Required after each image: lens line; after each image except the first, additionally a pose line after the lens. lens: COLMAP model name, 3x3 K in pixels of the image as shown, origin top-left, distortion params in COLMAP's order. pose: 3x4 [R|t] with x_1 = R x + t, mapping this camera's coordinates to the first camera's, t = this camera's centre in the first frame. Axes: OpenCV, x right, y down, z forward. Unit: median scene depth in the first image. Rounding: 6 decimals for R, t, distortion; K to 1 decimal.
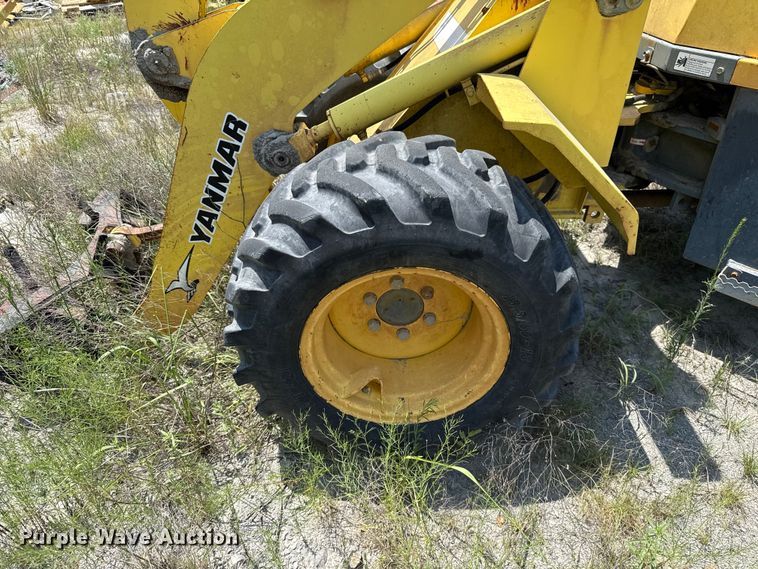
lens RADIAL K [[532.6, 0, 382.8], [0, 532.6, 284.9], [0, 0, 1]] dist [0.031450, -0.043665]
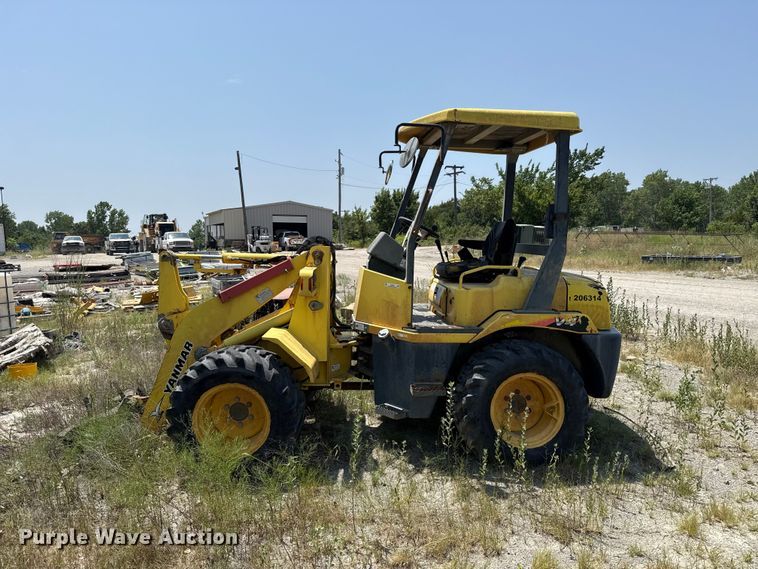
lens RADIAL K [[535.5, 0, 375.2], [0, 535.5, 292.5], [0, 0, 1]] dist [0.056180, -0.085759]
pose [[0.999231, 0.008543, -0.038261, 0.778819], [-0.026151, 0.872351, -0.488181, 0.784727], [0.029206, 0.488806, 0.871903, -1.502137]]
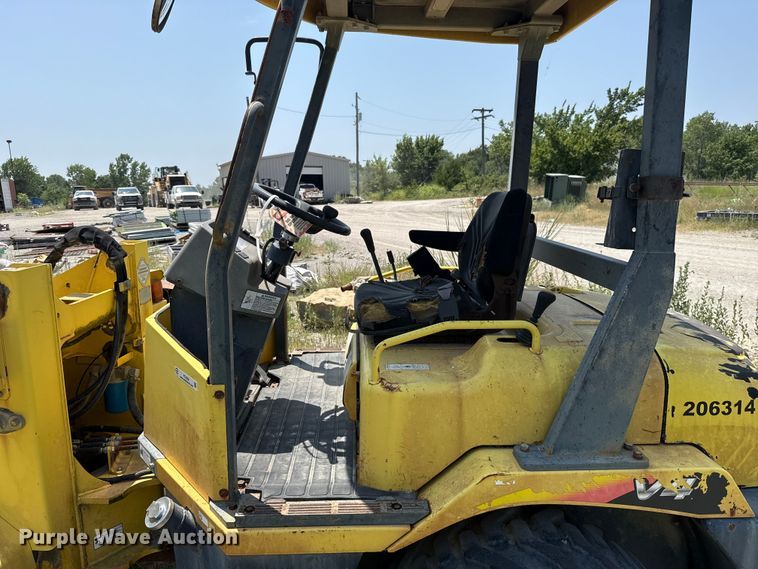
lens RADIAL K [[535.5, 0, 380.9], [0, 535.5, 290.5], [0, 0, 1]] dist [0.056180, -0.085759]
pose [[0.996737, 0.010134, -0.080075, 1.189271], [-0.042114, 0.911635, -0.408837, -0.296039], [0.068856, 0.410876, 0.909087, -0.147275]]
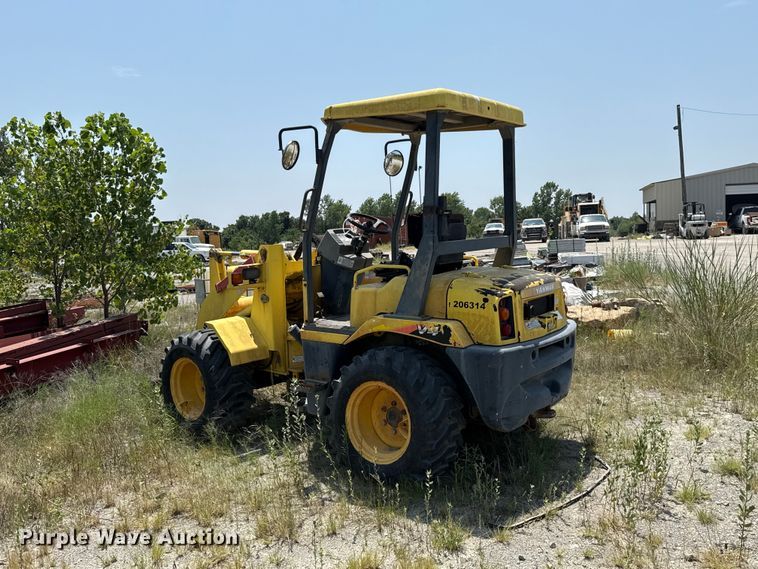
lens RADIAL K [[666.0, 0, 381.8], [0, 666.0, 286.2], [0, 0, 1]] dist [0.055388, -0.024675]
pose [[0.716793, 0.041722, -0.696037, 3.397579], [-0.376027, 0.863752, -0.335465, 0.467028], [0.587207, 0.502187, 0.634820, -1.124656]]
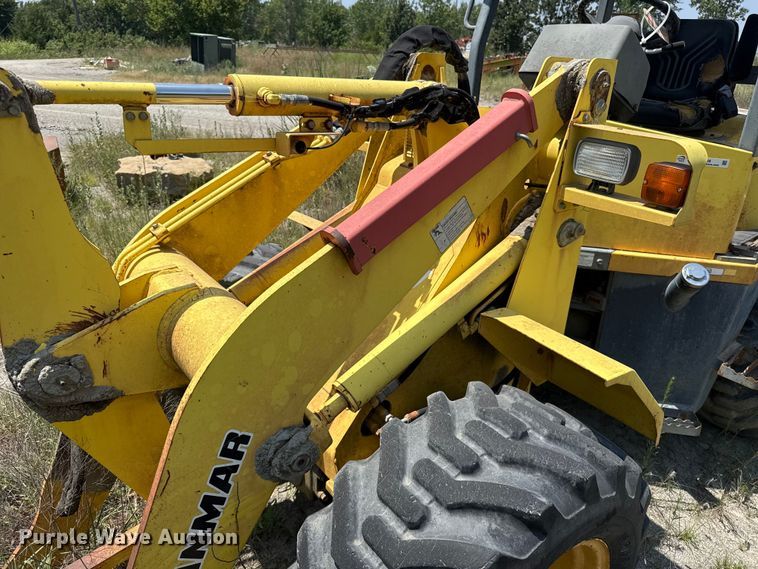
lens RADIAL K [[535.5, 0, 374.8], [0, 535.5, 270.3], [0, 0, 1]] dist [0.056180, -0.085759]
pose [[0.815909, -0.183078, 0.548430, -0.484314], [0.303140, 0.943172, -0.136135, -0.361787], [-0.492340, 0.277325, 0.825040, 0.217922]]
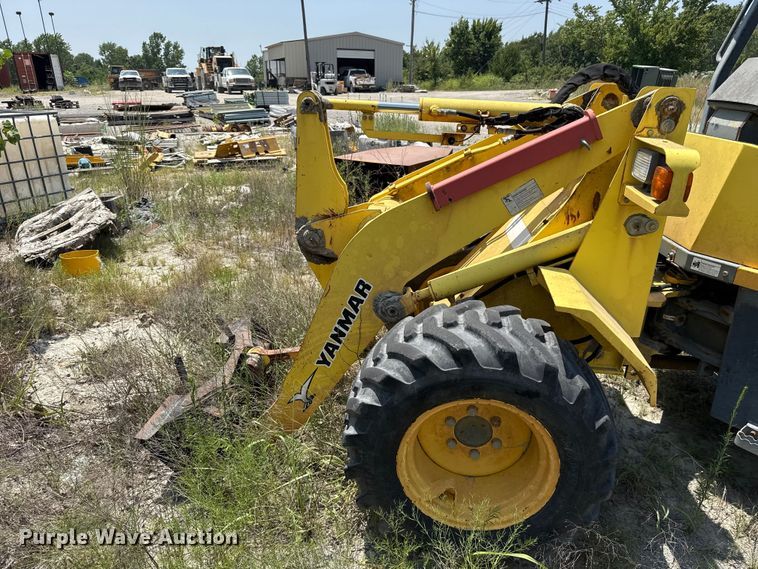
lens RADIAL K [[535.5, 0, 378.6], [0, 535.5, 276.6], [0, 0, 1]] dist [0.056180, -0.085759]
pose [[0.990038, 0.070060, -0.122131, -0.062207], [-0.099087, 0.962942, -0.250847, 0.031616], [0.100031, 0.260450, 0.960291, -0.378434]]
